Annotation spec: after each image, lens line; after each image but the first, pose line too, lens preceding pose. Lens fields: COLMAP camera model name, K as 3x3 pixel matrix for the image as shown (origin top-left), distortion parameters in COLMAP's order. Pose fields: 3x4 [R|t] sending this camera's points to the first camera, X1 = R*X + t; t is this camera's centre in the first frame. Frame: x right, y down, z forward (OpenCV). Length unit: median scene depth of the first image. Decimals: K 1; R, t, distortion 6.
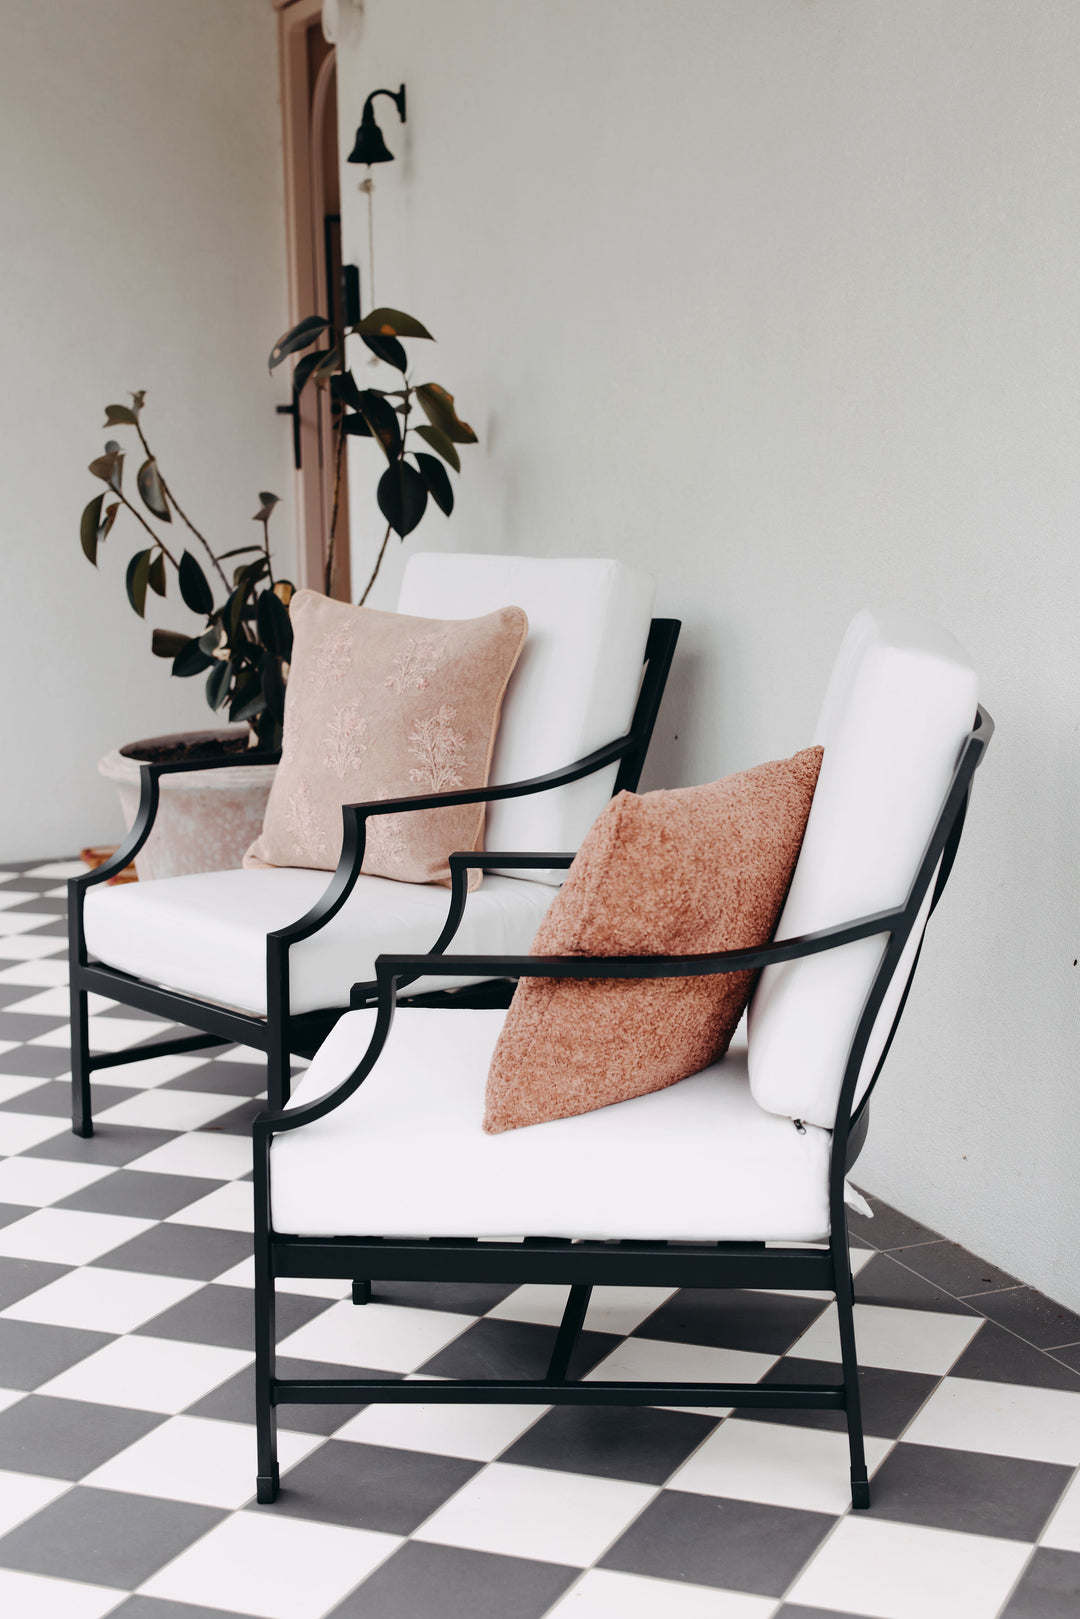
lens RADIAL K [[2598.3, 0, 606.8], [0, 2598.3, 809.6], [0, 0, 1]] dist [-0.029308, 0.069276]
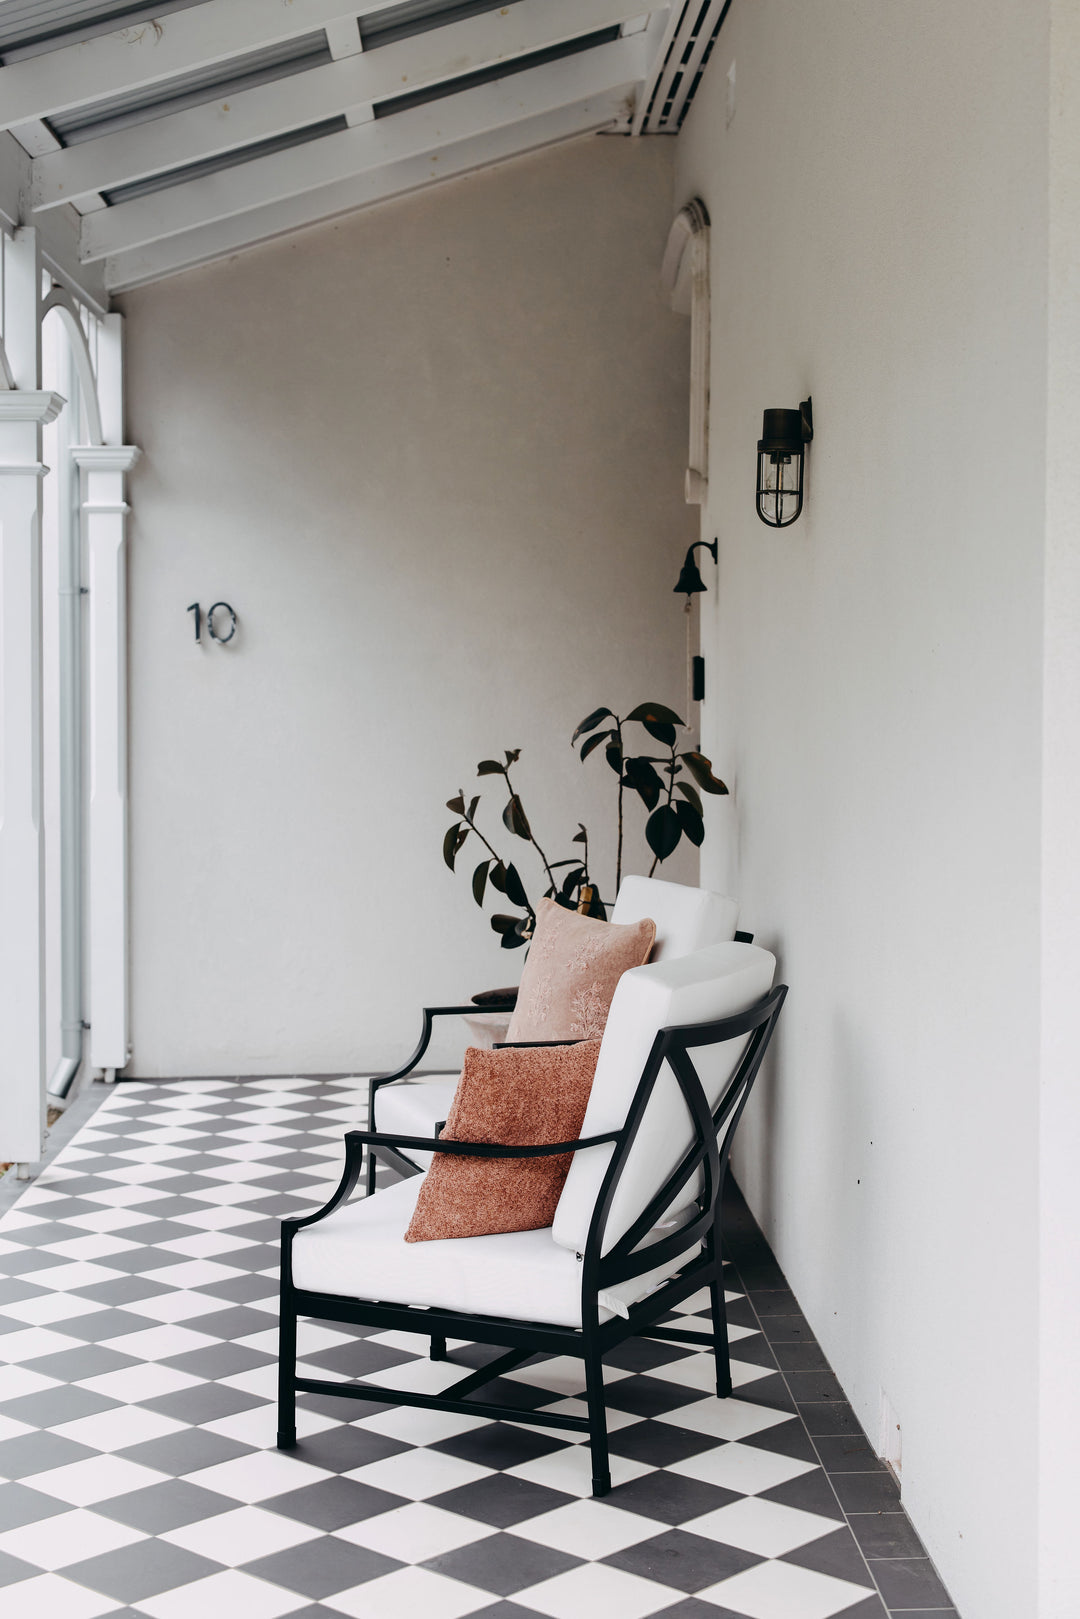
lens RADIAL K [[2393.9, 0, 538.2], [0, 2393.9, 744.7], [0, 0, 1]] dist [-0.012330, -0.026870]
pose [[0.937130, 0.027369, -0.347905, 0.381404], [-0.069440, 0.991609, -0.109038, -0.022658], [0.342001, 0.126341, 0.931168, -0.317956]]
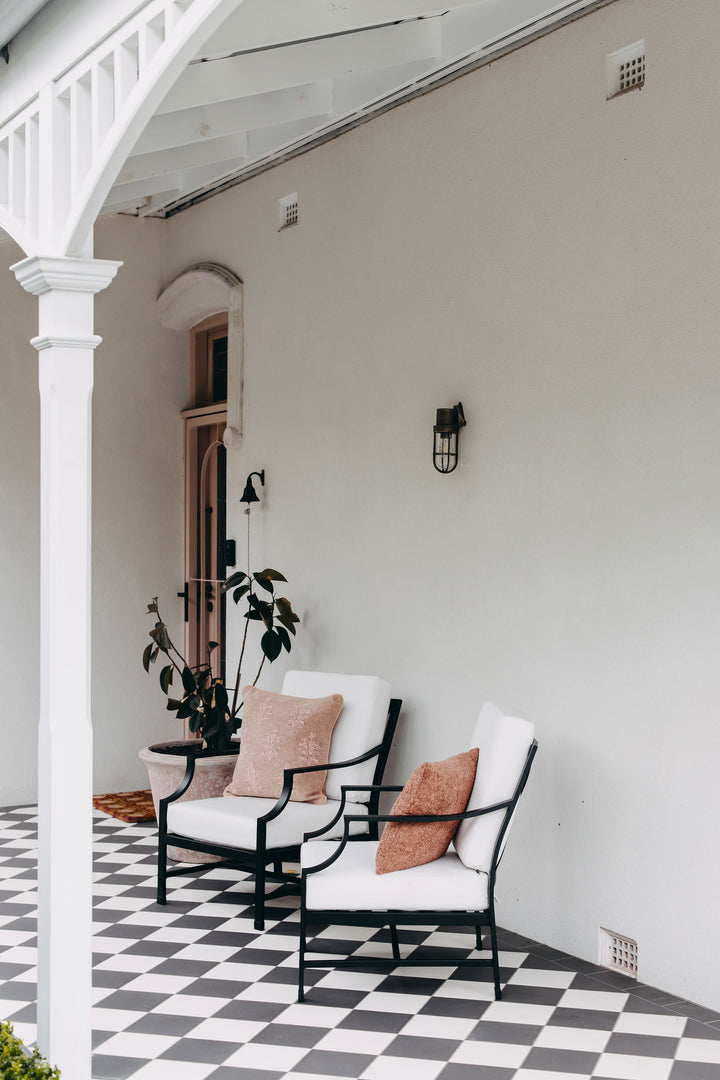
lens RADIAL K [[1613.2, 0, 392.2], [0, 1613.2, 537.7], [0, 0, 1]] dist [-0.001109, 0.047964]
pose [[0.993684, 0.019058, 0.110588, -0.163477], [-0.001595, 0.987772, -0.155894, 0.019154], [-0.112207, 0.154733, 0.981564, -0.616439]]
